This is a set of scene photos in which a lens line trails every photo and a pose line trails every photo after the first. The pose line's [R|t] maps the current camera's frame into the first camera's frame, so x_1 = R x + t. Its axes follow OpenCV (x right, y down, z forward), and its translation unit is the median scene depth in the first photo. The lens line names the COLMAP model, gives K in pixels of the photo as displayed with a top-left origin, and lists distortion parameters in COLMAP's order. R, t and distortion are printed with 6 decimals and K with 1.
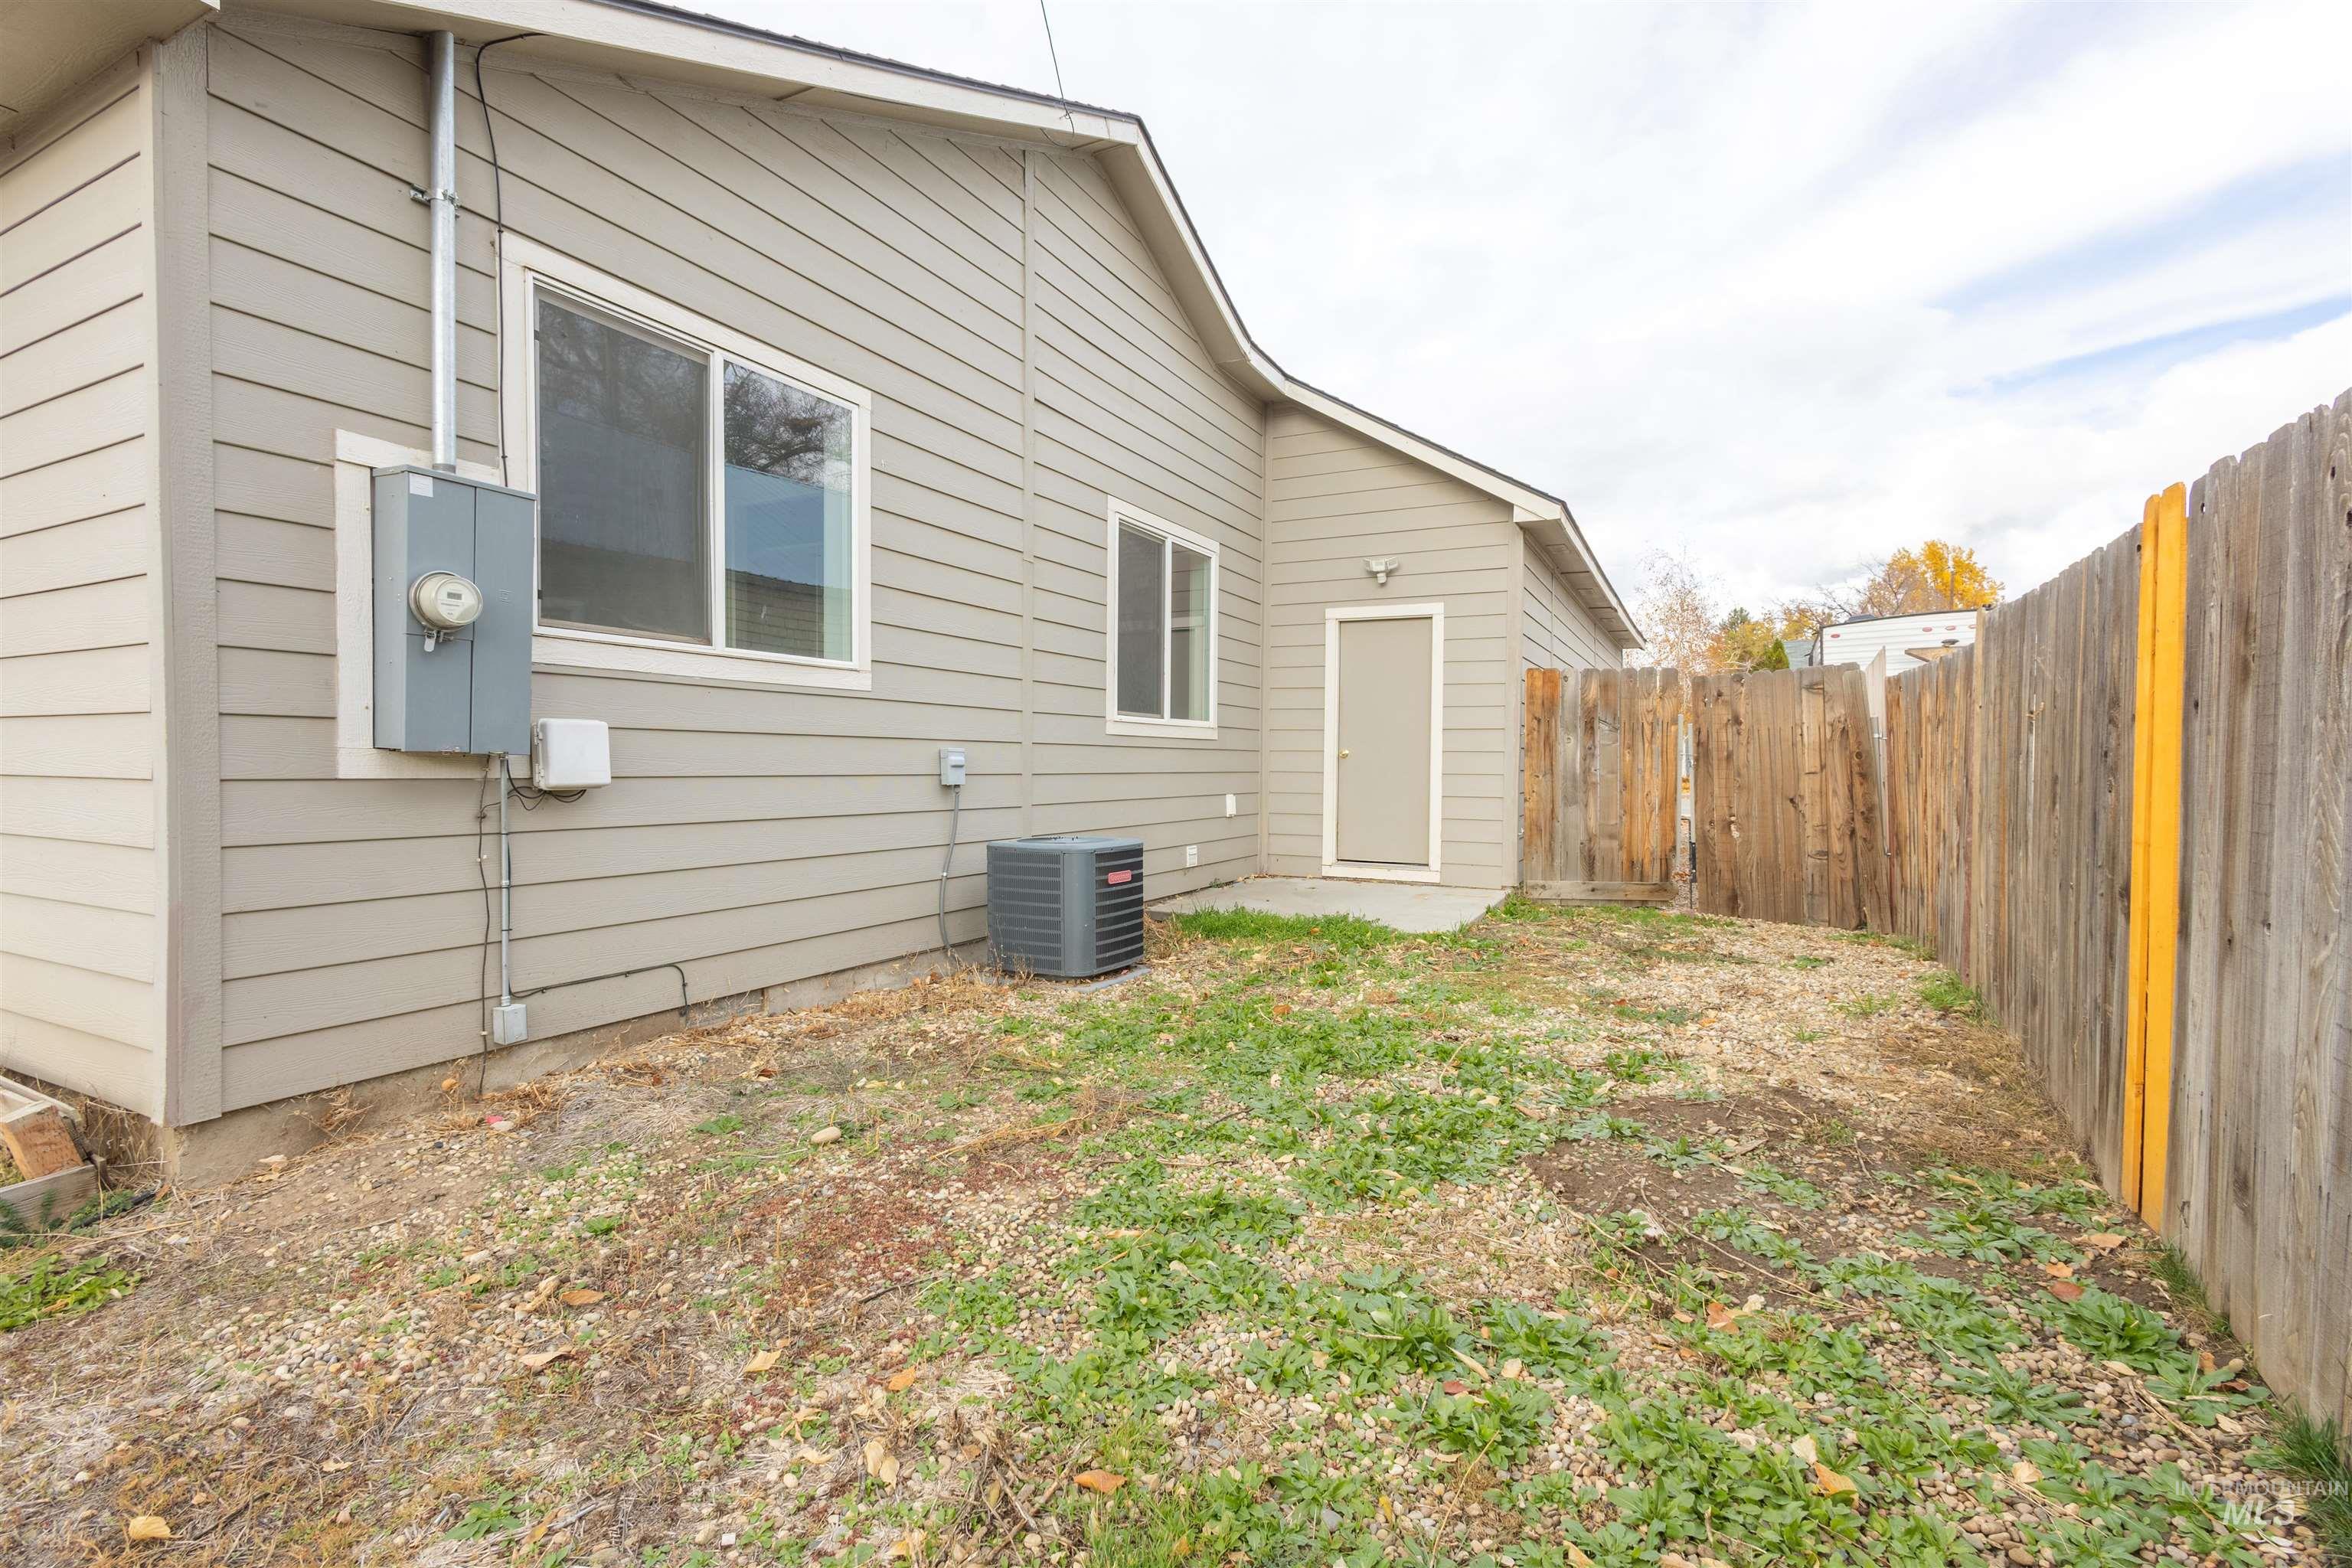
lens RADIAL K [[1066.4, 0, 1184.2], [0, 1066.4, 777.8], [0, 0, 1]] dist [0.004157, 0.000140]
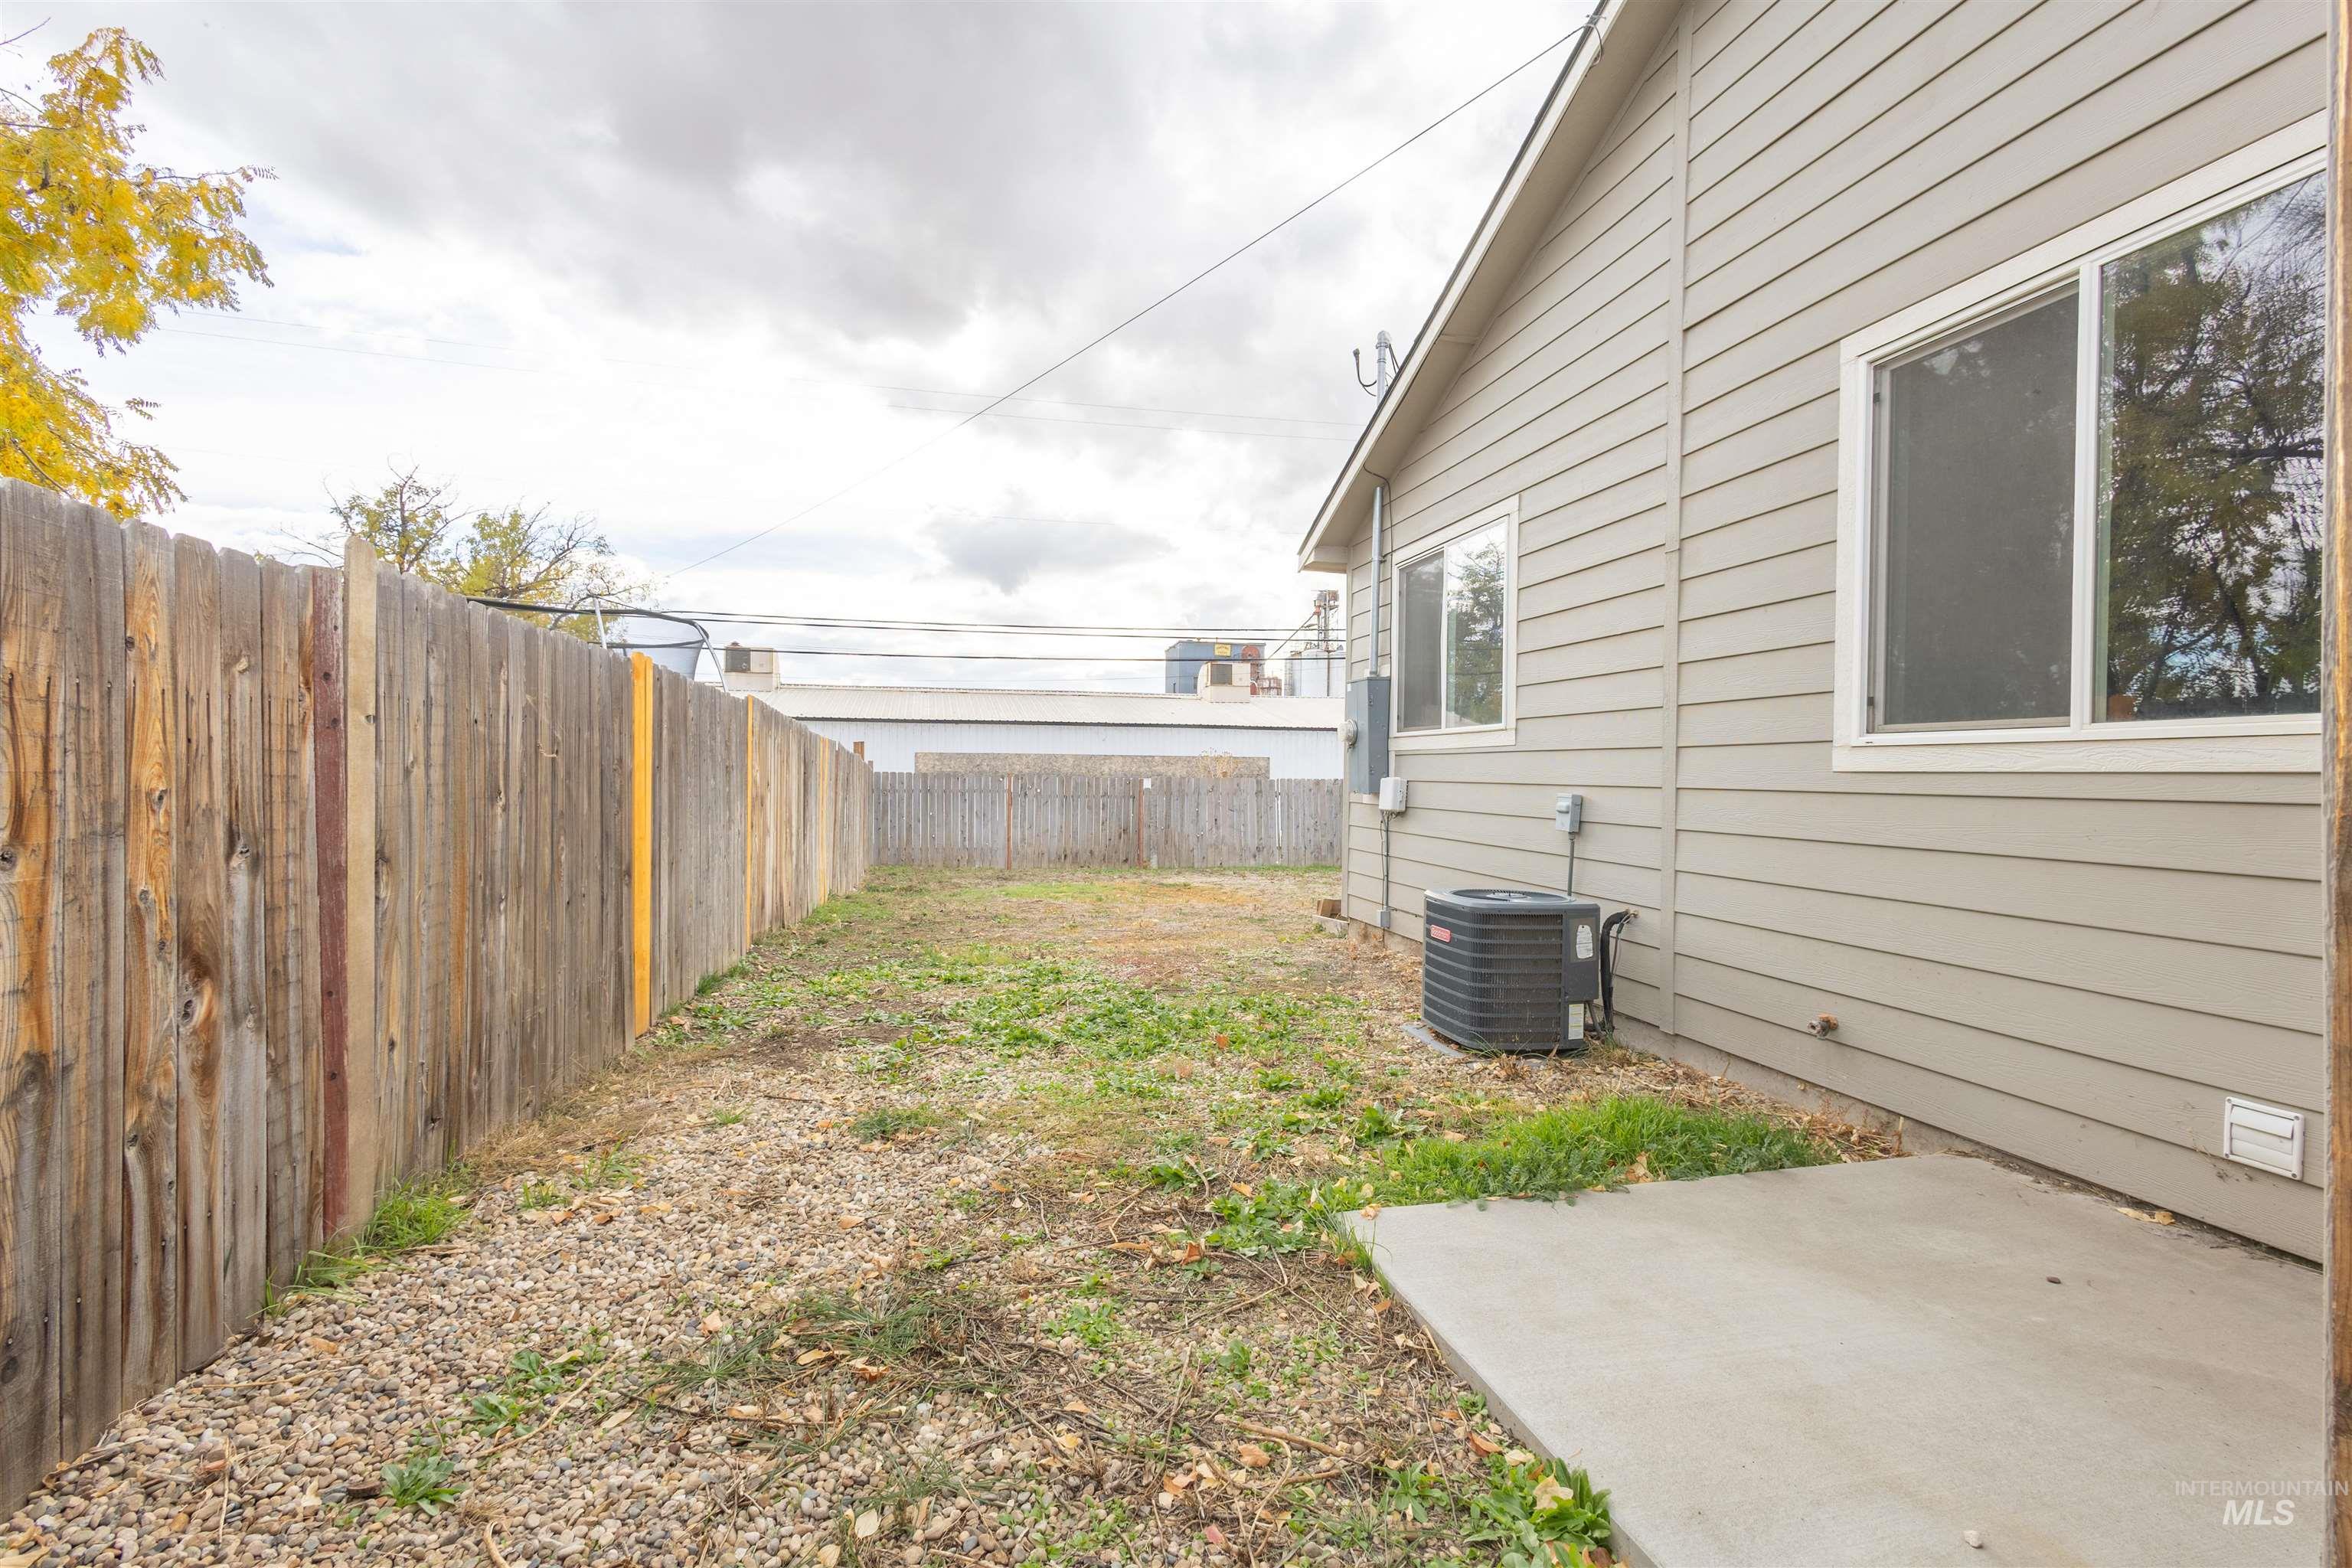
lens RADIAL K [[1116.7, 0, 1161.3], [0, 1116.7, 789.9], [0, 0, 1]] dist [0.019336, 0.000087]
pose [[-0.781742, -0.001181, -0.623601, 0.566947], [-0.022069, 0.999424, 0.025773, -0.038771], [0.623212, 0.033910, -0.781318, 1.237871]]
